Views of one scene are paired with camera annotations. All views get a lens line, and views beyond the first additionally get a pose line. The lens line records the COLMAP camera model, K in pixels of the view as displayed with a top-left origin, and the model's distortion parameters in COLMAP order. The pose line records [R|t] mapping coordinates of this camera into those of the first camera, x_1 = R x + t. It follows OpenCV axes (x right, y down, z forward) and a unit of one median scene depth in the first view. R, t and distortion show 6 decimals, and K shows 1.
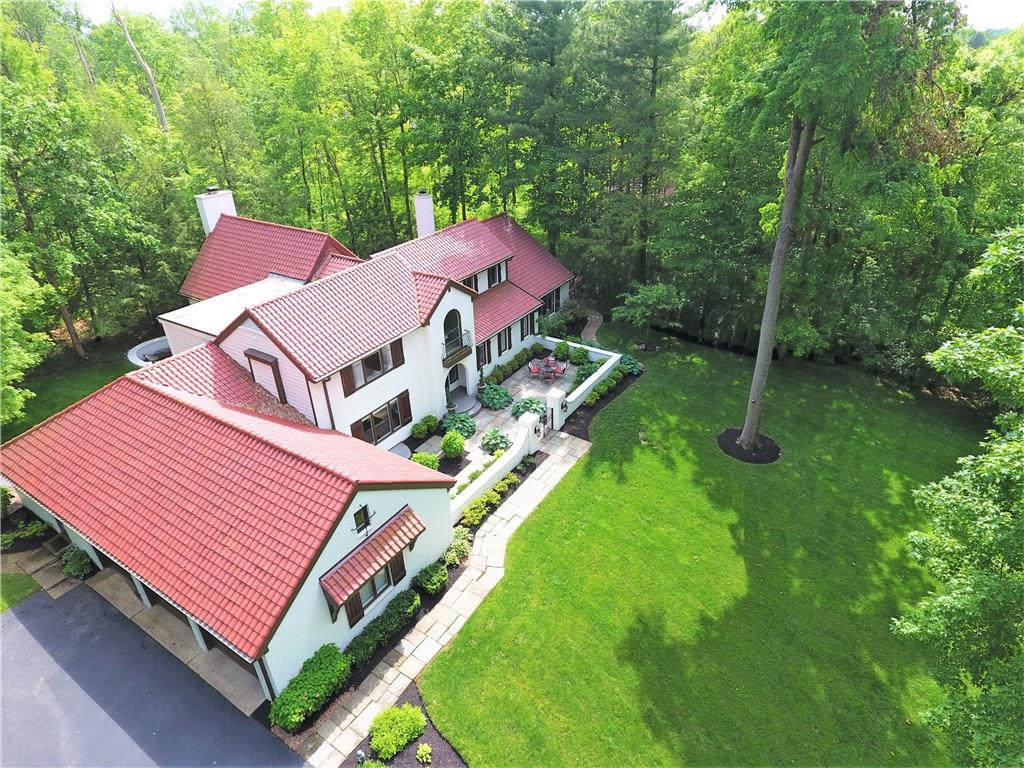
lens RADIAL K [[603.2, 0, 519.3], [0, 603.2, 385.1], [0, 0, 1]] dist [-0.000359, -0.002570]
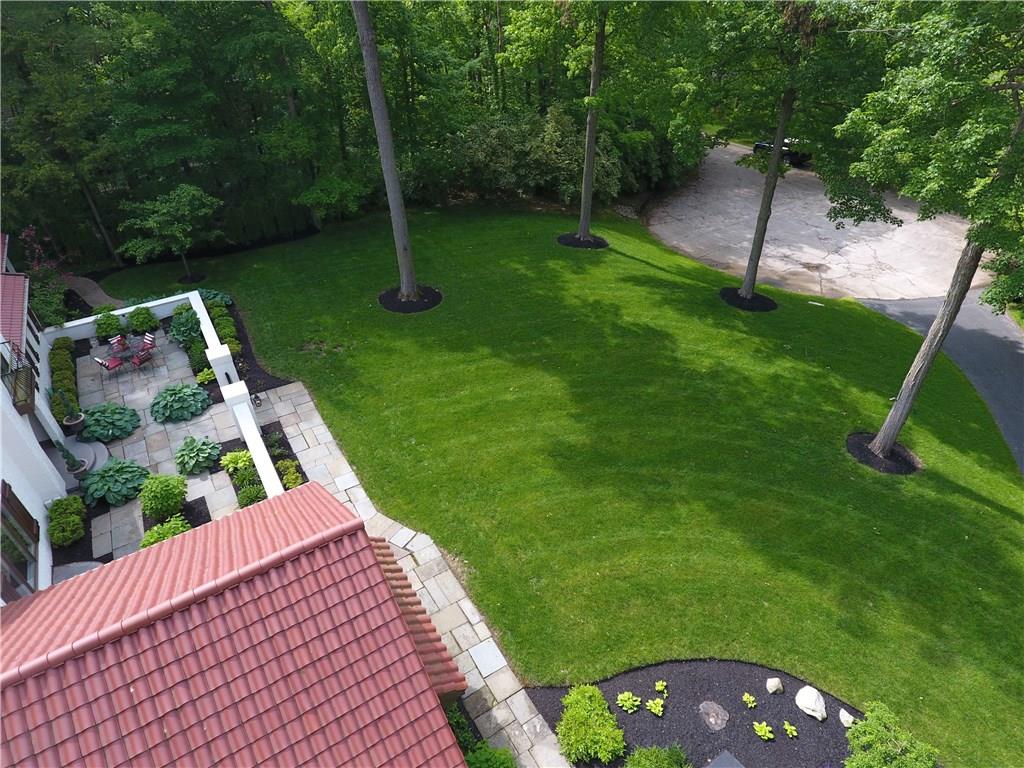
lens RADIAL K [[603.2, 0, 519.3], [0, 603.2, 385.1], [0, 0, 1]] dist [-0.000359, -0.002570]
pose [[0.423241, -0.532473, 0.733034, -0.326258], [0.444658, 0.827009, 0.343999, -0.040595], [-0.789397, 0.180355, 0.586792, 0.322955]]
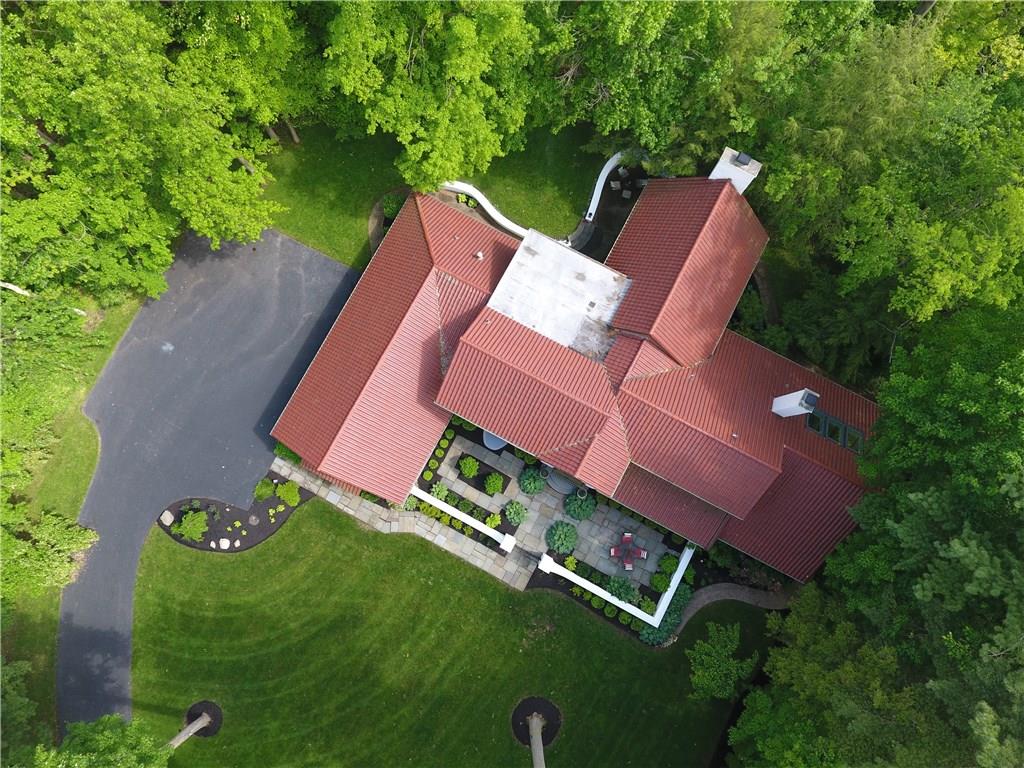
lens RADIAL K [[603.2, 0, 519.3], [0, 603.2, 385.1], [0, 0, 1]] dist [-0.000359, -0.002570]
pose [[0.081444, 0.990239, -0.113109, -0.160618], [-0.483980, 0.138501, 0.864049, -1.034427], [0.871281, -0.015629, 0.490536, 0.383790]]
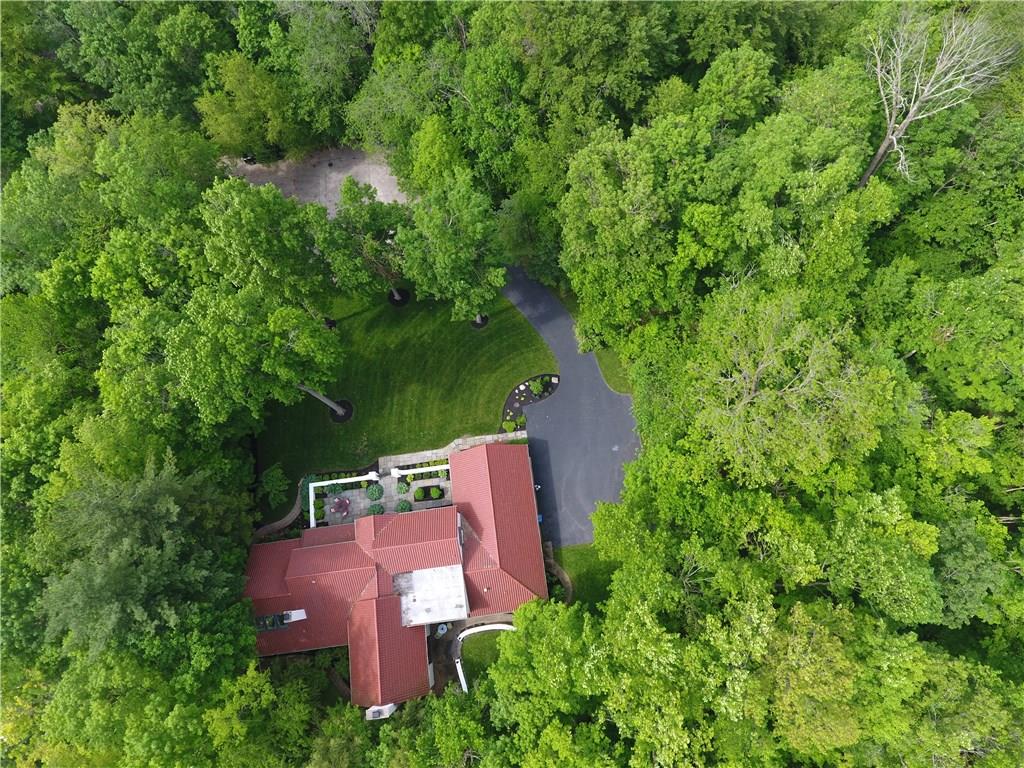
lens RADIAL K [[603.2, 0, 519.3], [0, 603.2, 385.1], [0, 0, 1]] dist [-0.000359, -0.002570]
pose [[-0.641655, -0.717149, 0.271986, -0.679432], [0.422478, -0.034502, 0.905716, -1.821205], [-0.640149, 0.696065, 0.325119, -0.339766]]
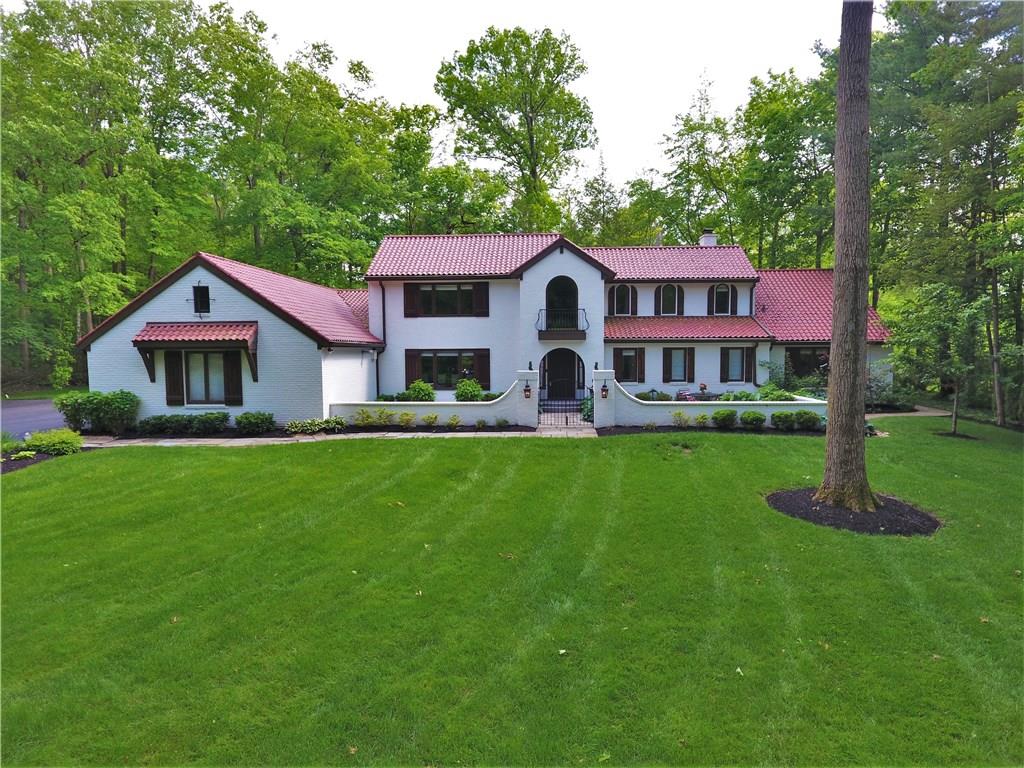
lens RADIAL K [[603.2, 0, 519.3], [0, 603.2, 385.1], [0, 0, 1]] dist [-0.000359, -0.002570]
pose [[0.505663, 0.057869, -0.860788, 0.603379], [-0.429251, 0.882358, -0.192840, 0.204168], [0.748364, 0.467006, 0.471016, 0.619885]]
